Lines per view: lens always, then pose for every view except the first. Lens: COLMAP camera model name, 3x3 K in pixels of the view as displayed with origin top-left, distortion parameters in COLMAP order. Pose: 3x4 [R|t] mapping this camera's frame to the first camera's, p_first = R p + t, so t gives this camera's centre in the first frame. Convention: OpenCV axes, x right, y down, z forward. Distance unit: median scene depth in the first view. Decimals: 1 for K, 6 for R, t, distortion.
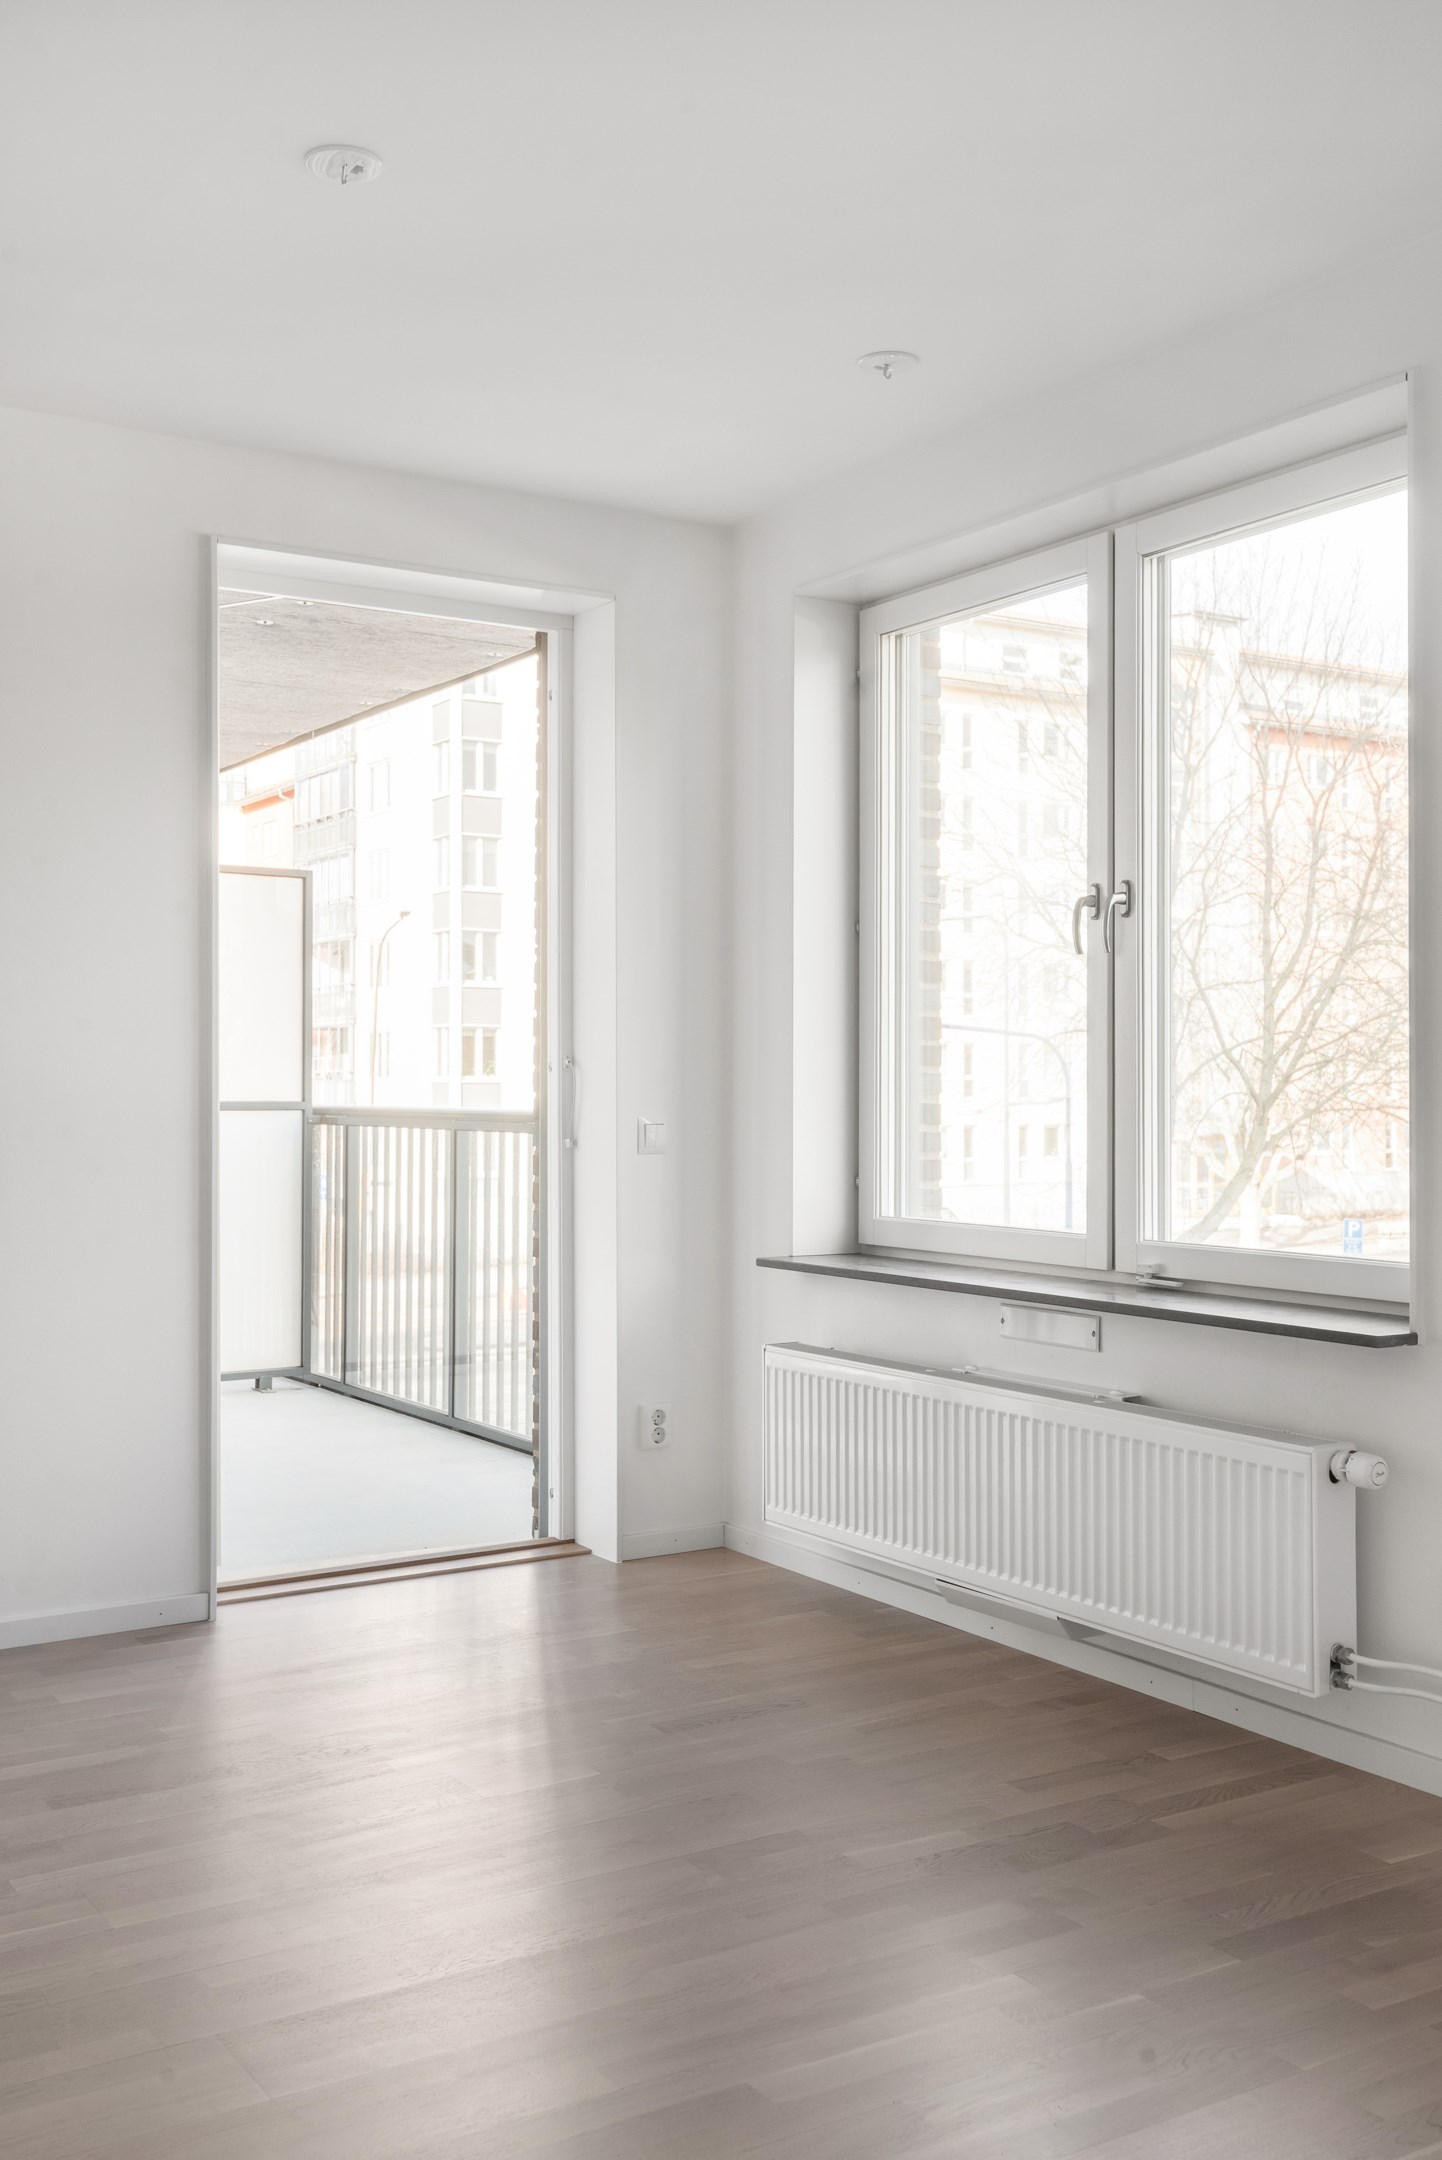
lens RADIAL K [[2115.1, 0, 727.7], [0, 2115.1, 1063.4], [0, 0, 1]] dist [0.043182, 0.000000]
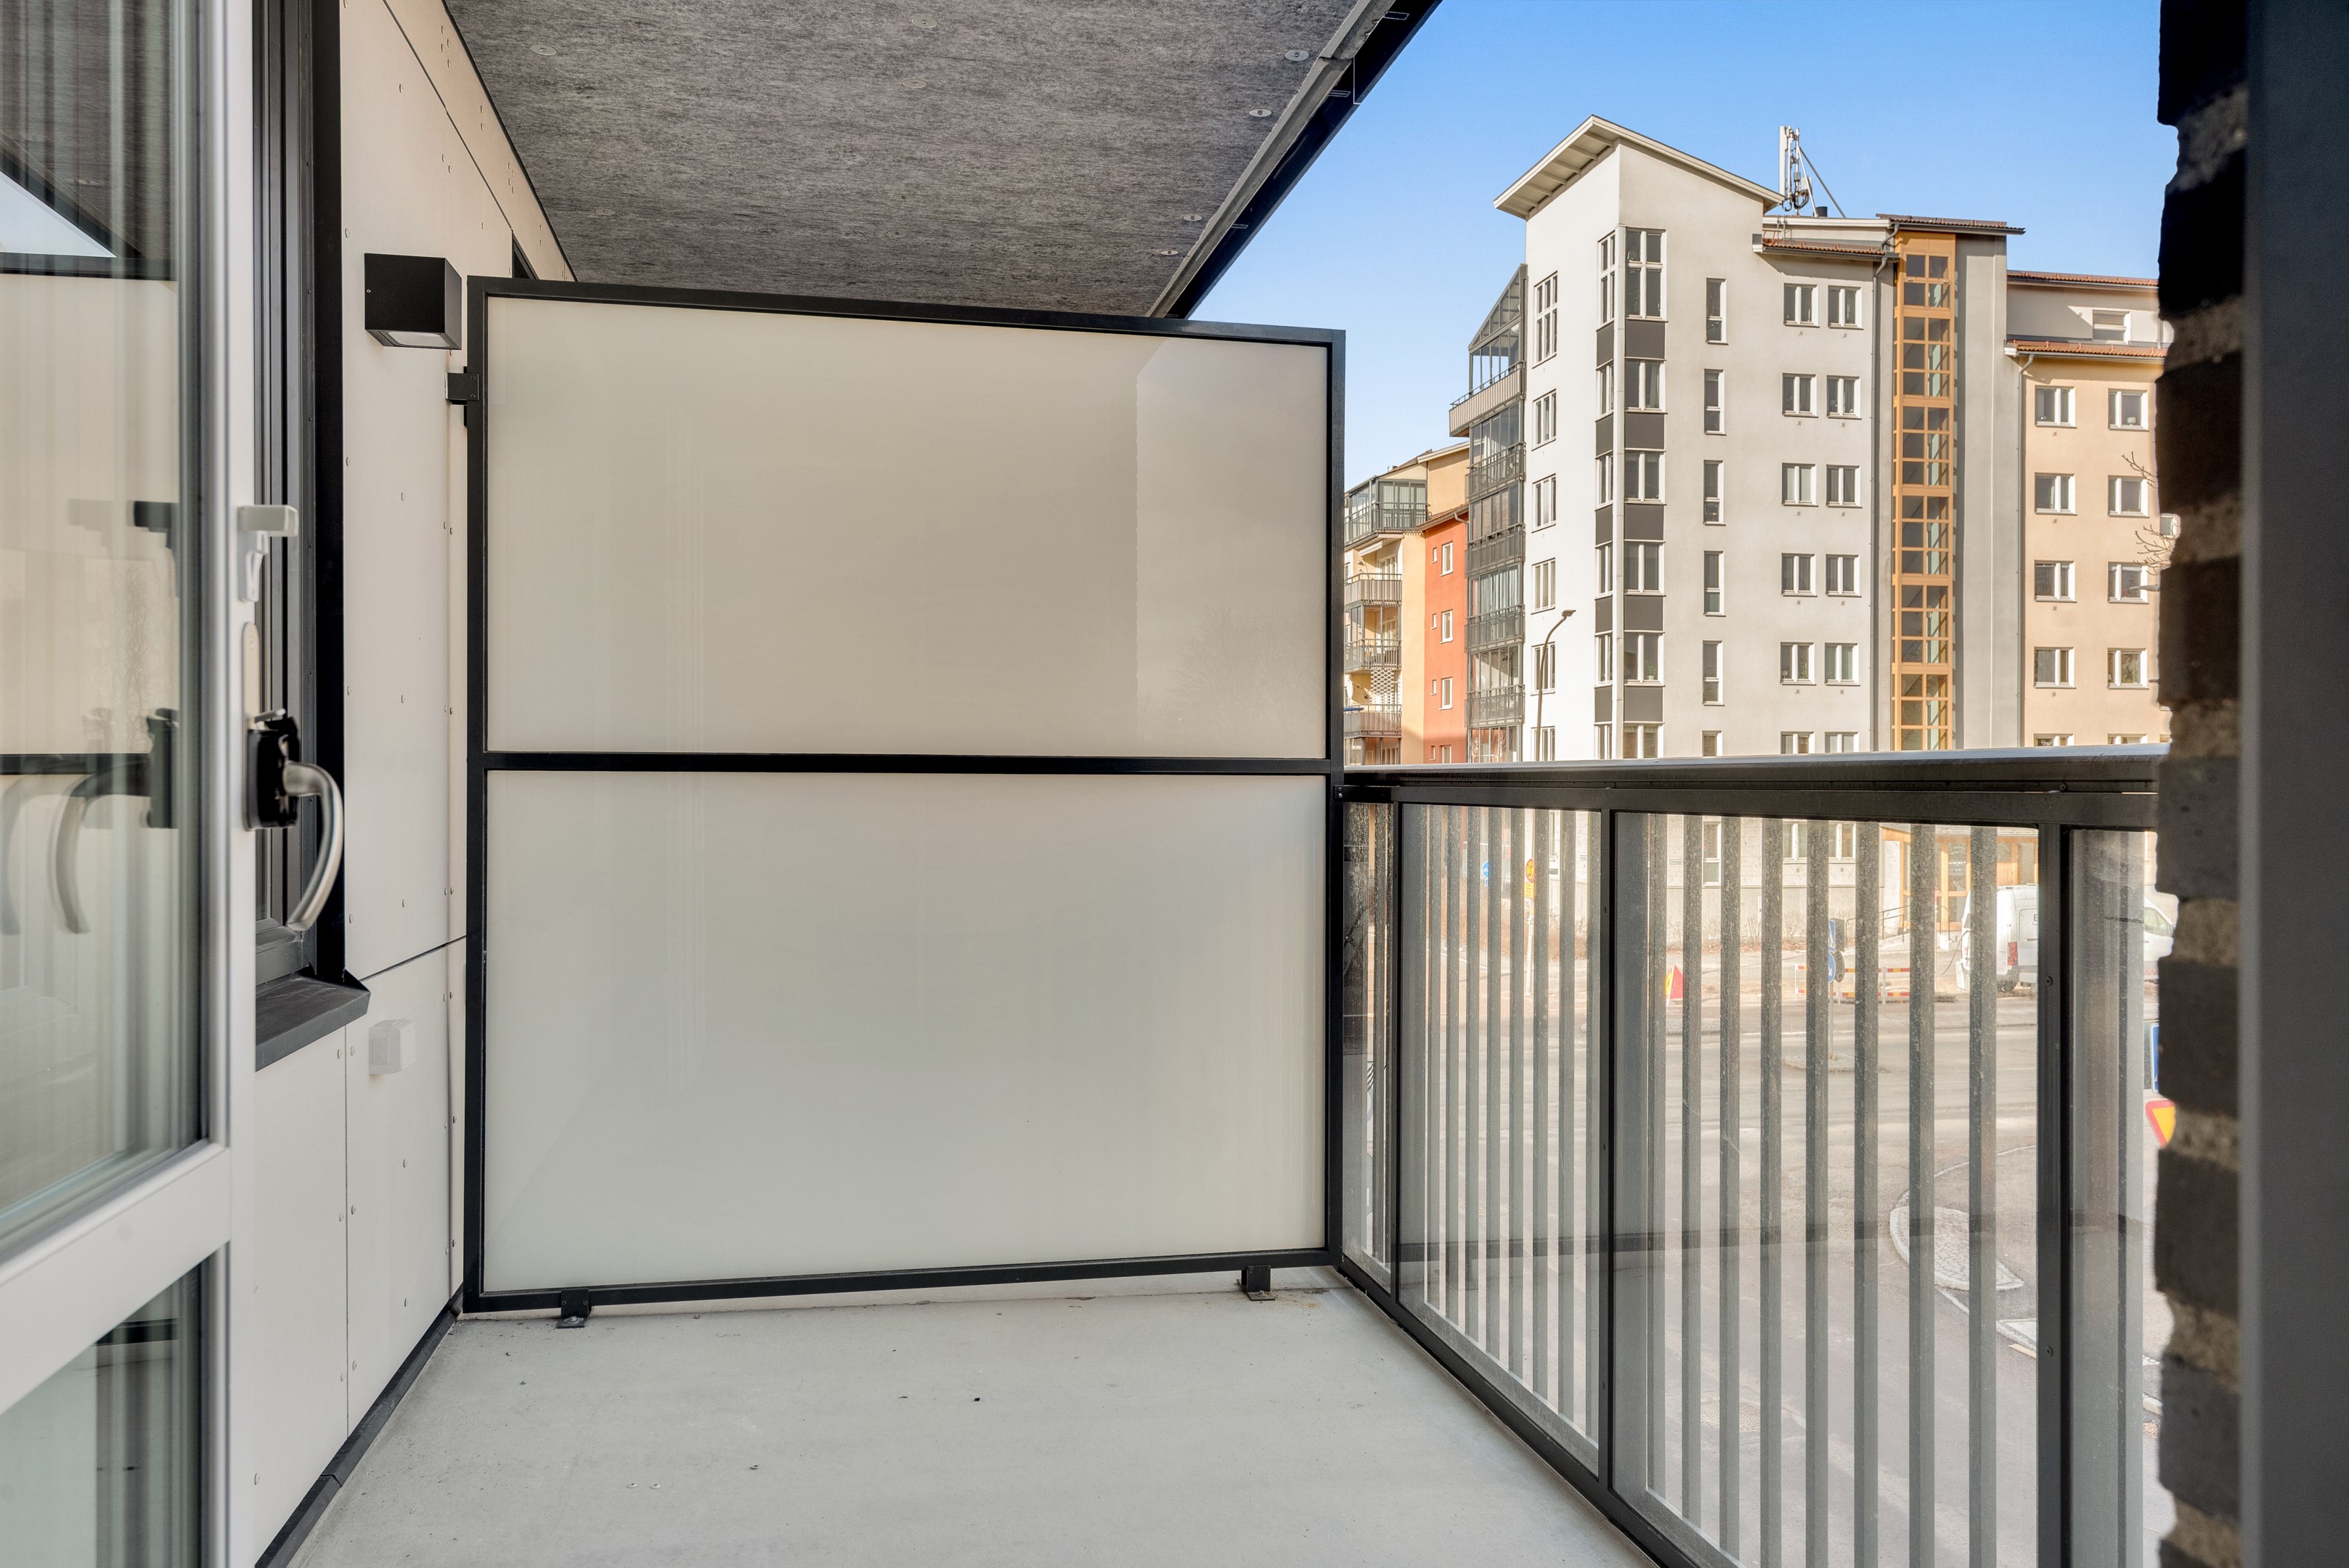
lens RADIAL K [[1815.6, 0, 1183.0], [0, 1815.6, 790.3], [0, 0, 1]] dist [0.047341, -0.011722]
pose [[0.935109, 0.002077, -0.354353, -0.062127], [0.003020, 0.999900, 0.013829, 0.017001], [0.354347, -0.014001, 0.935009, 0.487065]]
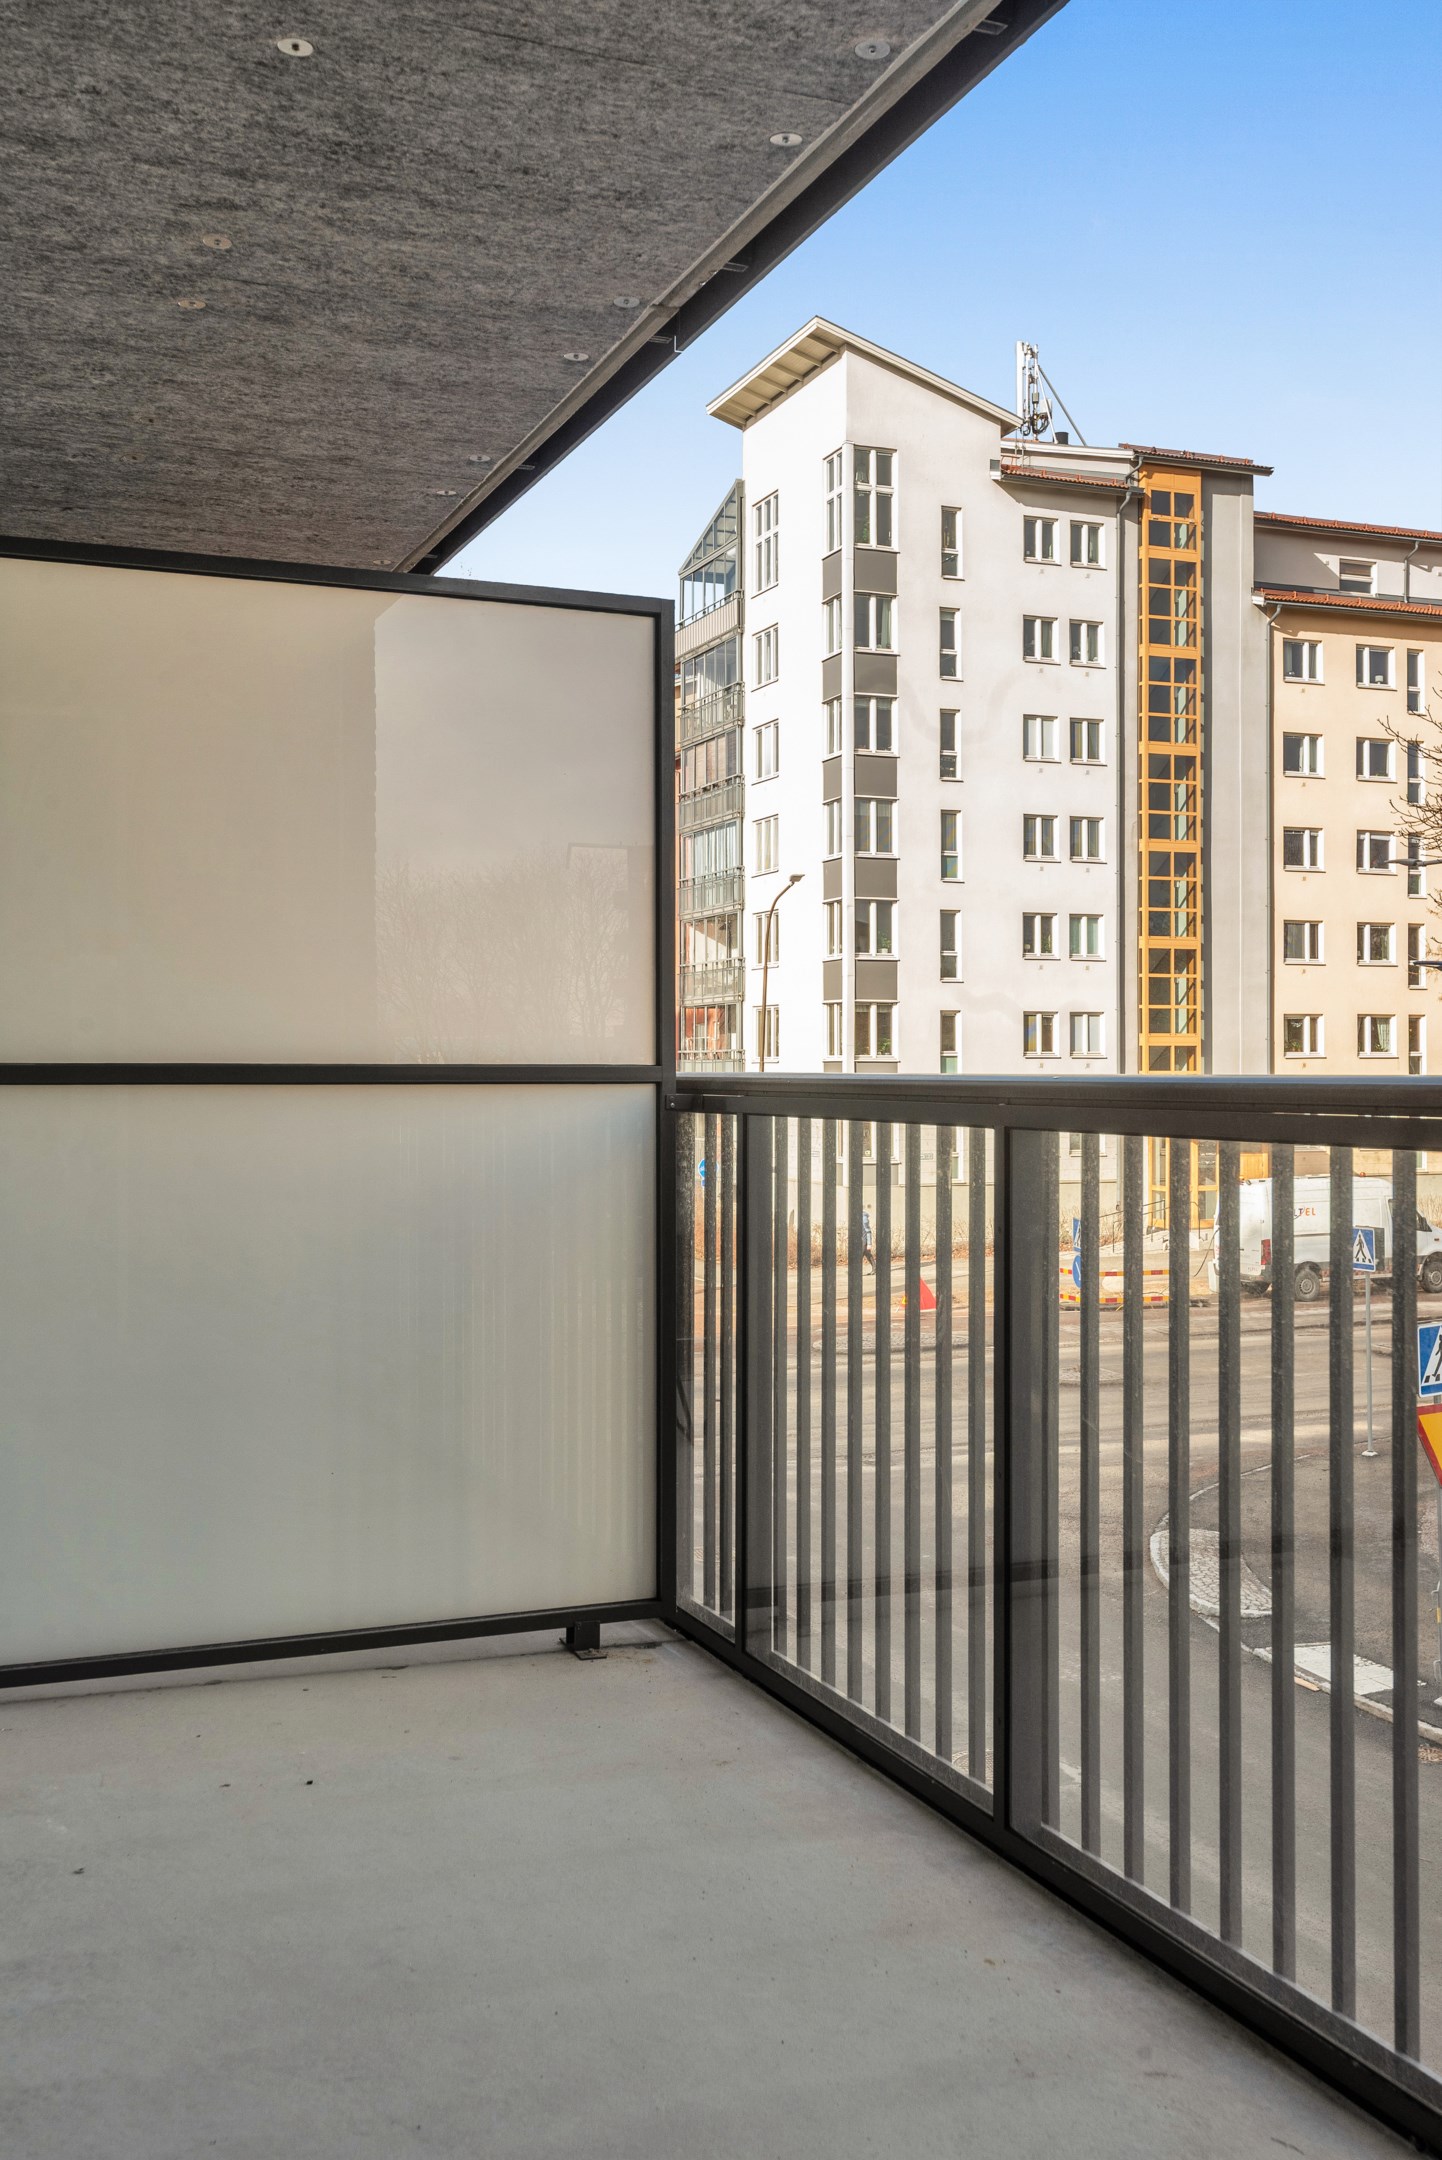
lens RADIAL K [[2110.7, 0, 711.2], [0, 2110.7, 1075.1], [0, 0, 1]] dist [0.045558, 0.000000]
pose [[0.982201, -0.003082, -0.187806, -0.083885], [0.005731, 0.999892, 0.013568, 0.011820], [0.187744, -0.014403, 0.982112, 0.454331]]
